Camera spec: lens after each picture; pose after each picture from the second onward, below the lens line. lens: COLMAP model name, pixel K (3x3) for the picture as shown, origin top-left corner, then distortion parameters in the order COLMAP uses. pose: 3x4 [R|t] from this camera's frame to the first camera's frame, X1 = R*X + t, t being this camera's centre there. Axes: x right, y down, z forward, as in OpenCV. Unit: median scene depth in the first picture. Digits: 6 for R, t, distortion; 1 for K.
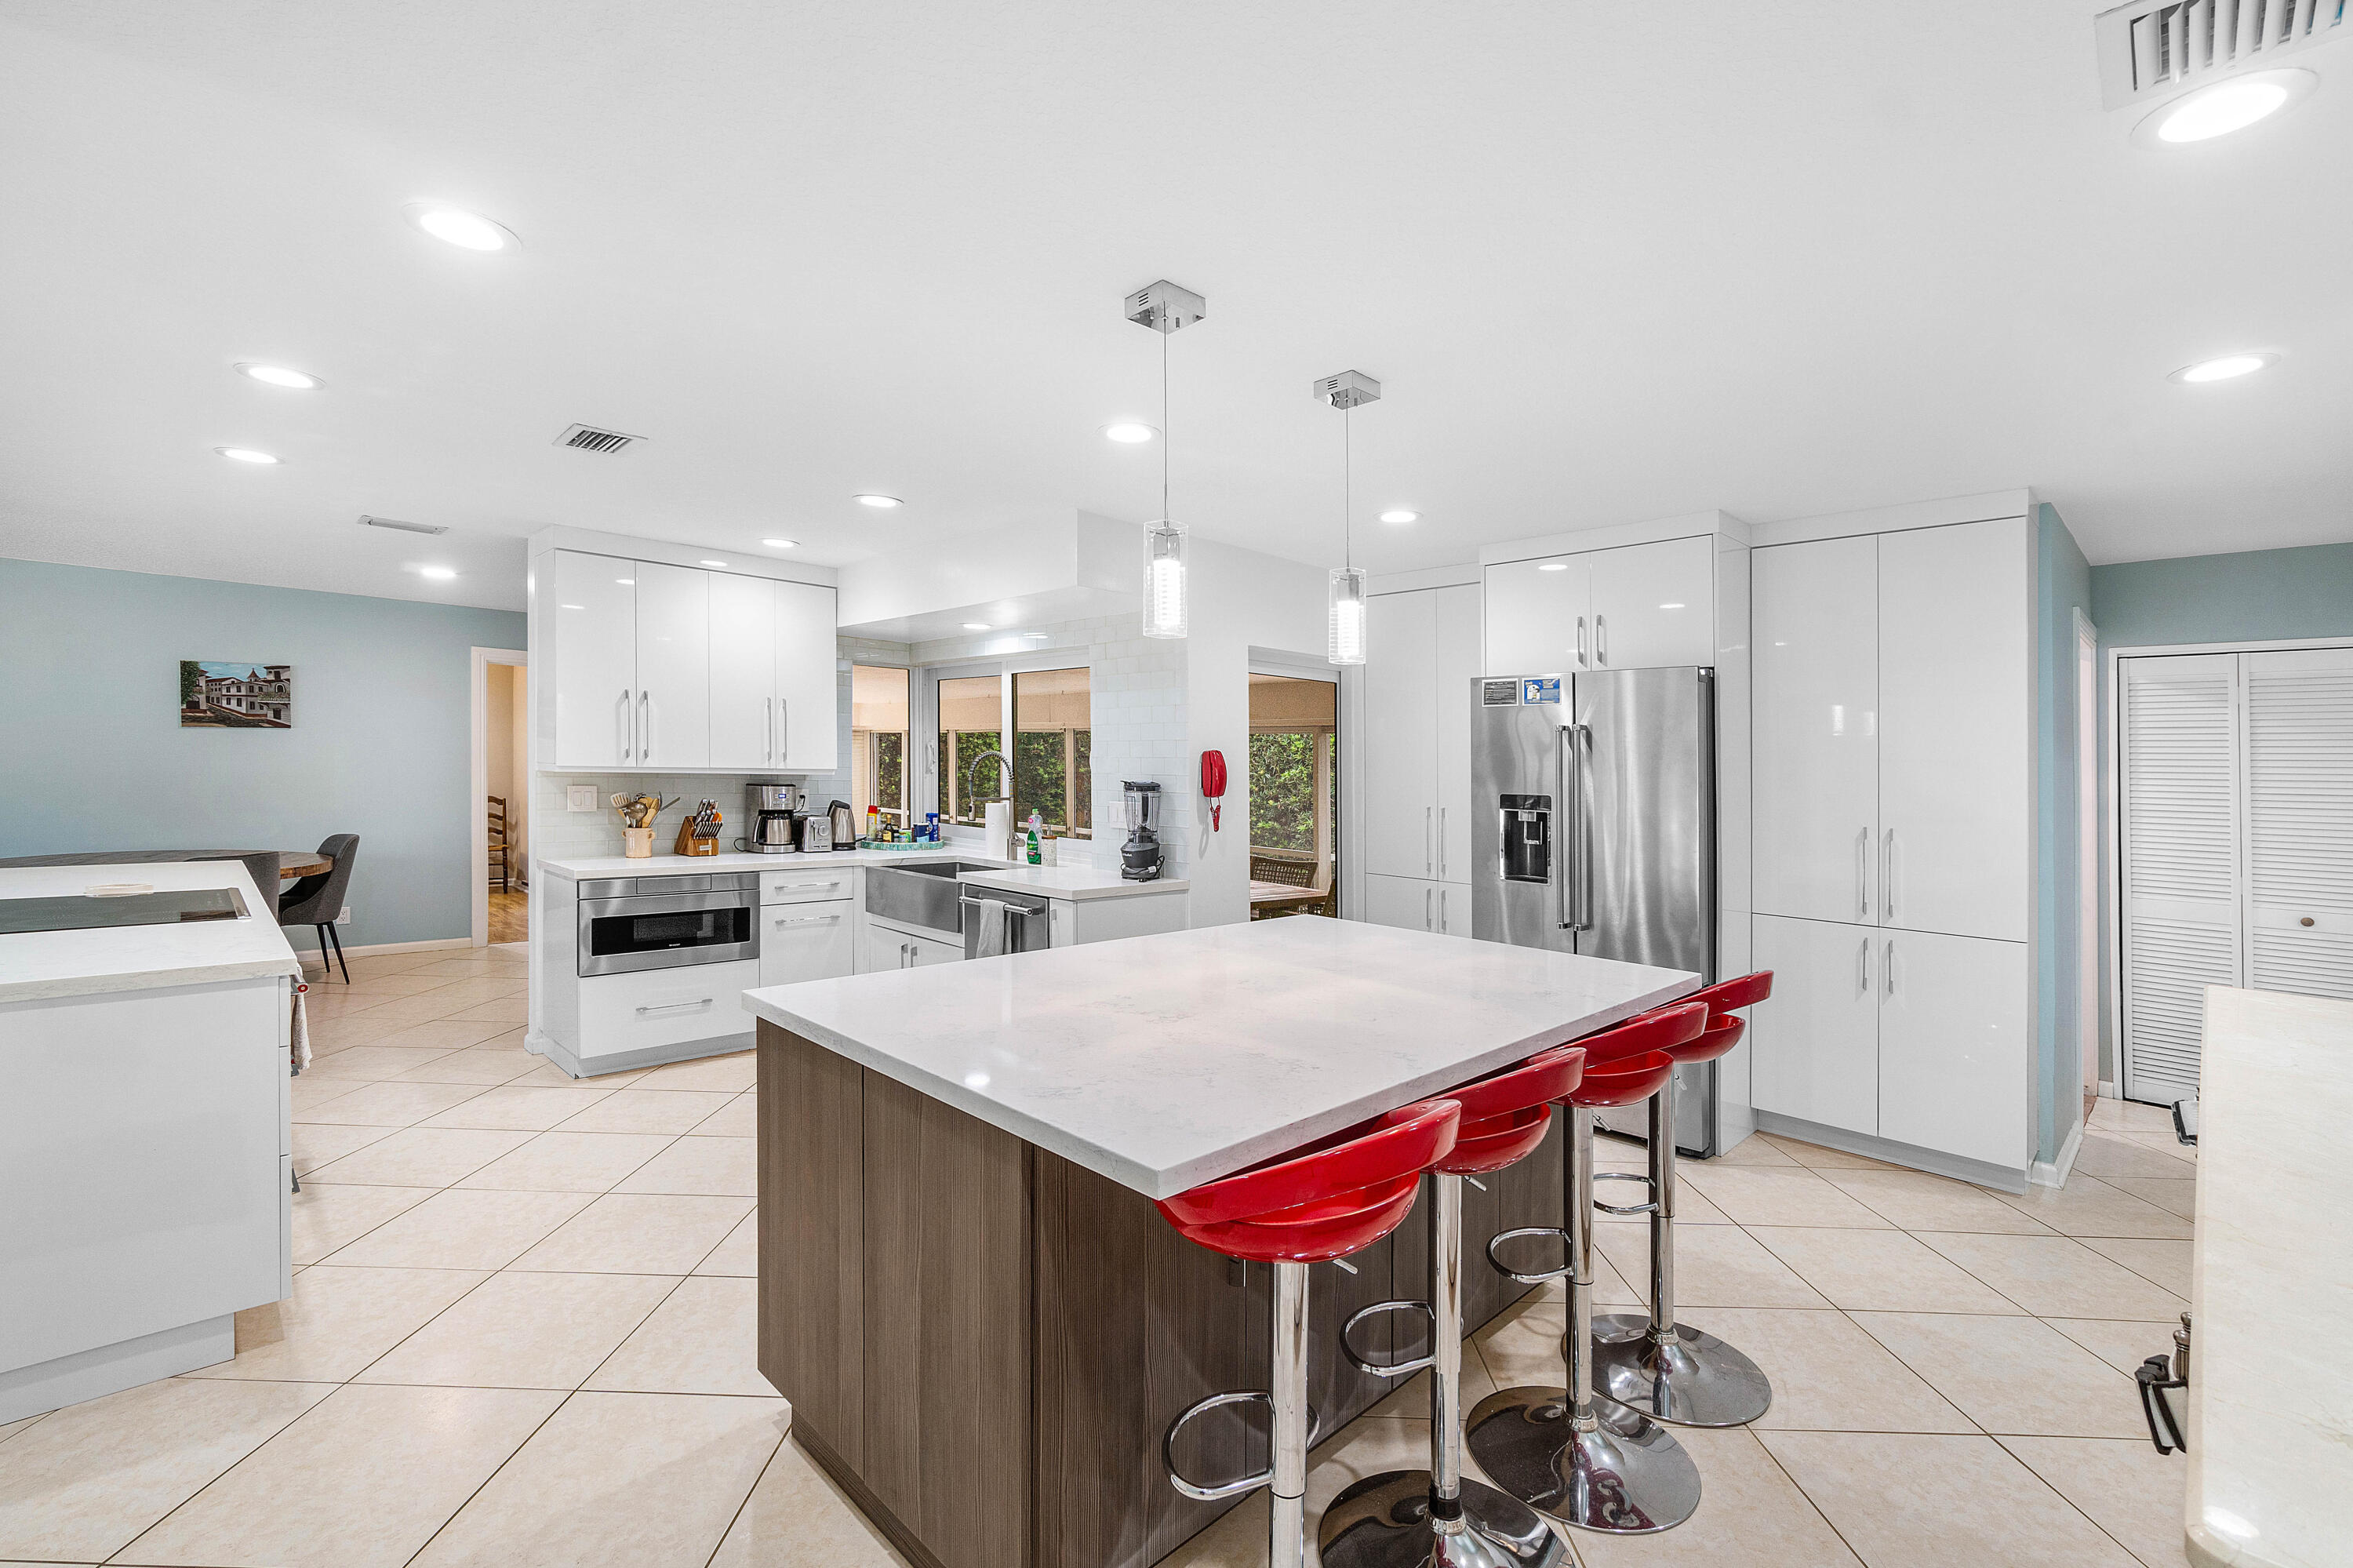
lens RADIAL K [[1030.7, 0, 1136.0], [0, 1030.7, 774.1], [0, 0, 1]] dist [-0.004432, 0.000784]
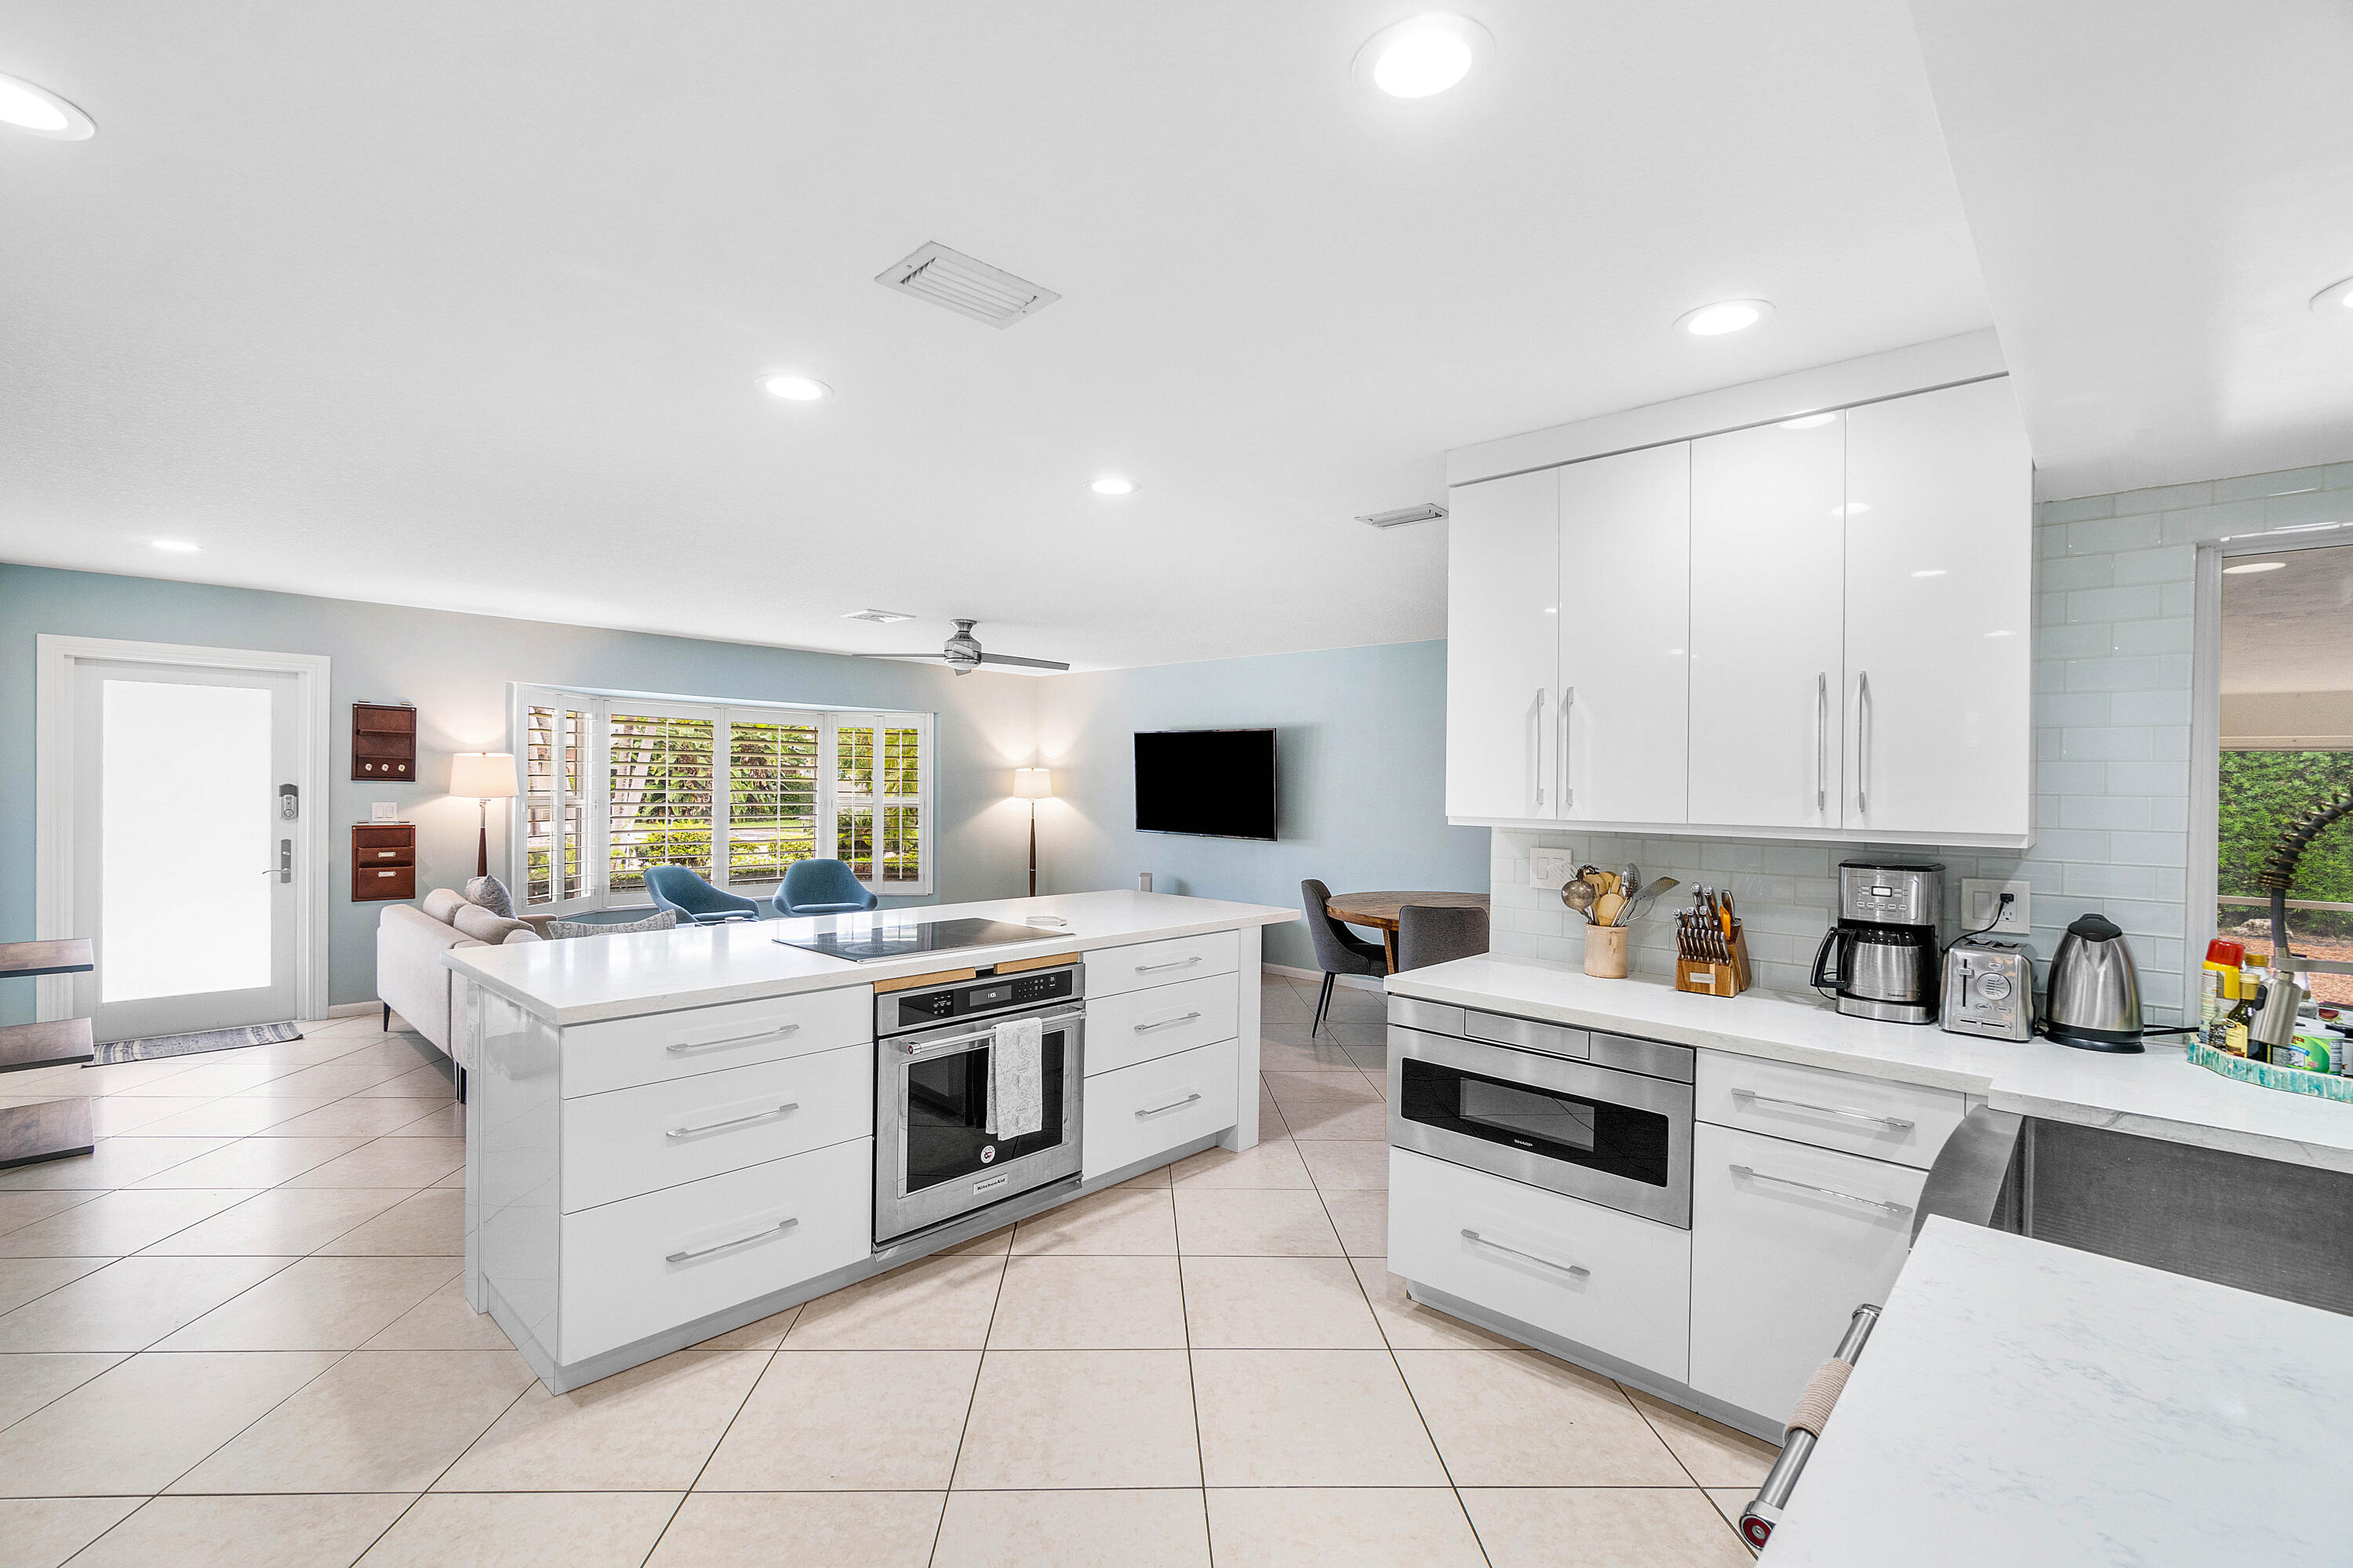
lens RADIAL K [[1030.7, 0, 1168.4], [0, 1030.7, 790.0], [0, 0, 1]] dist [-0.004432, 0.000784]
pose [[0.073350, -0.013557, -0.997214, 0.078542], [-0.022483, 0.999631, -0.015244, -0.008947], [0.997053, 0.023539, 0.073019, 0.669710]]
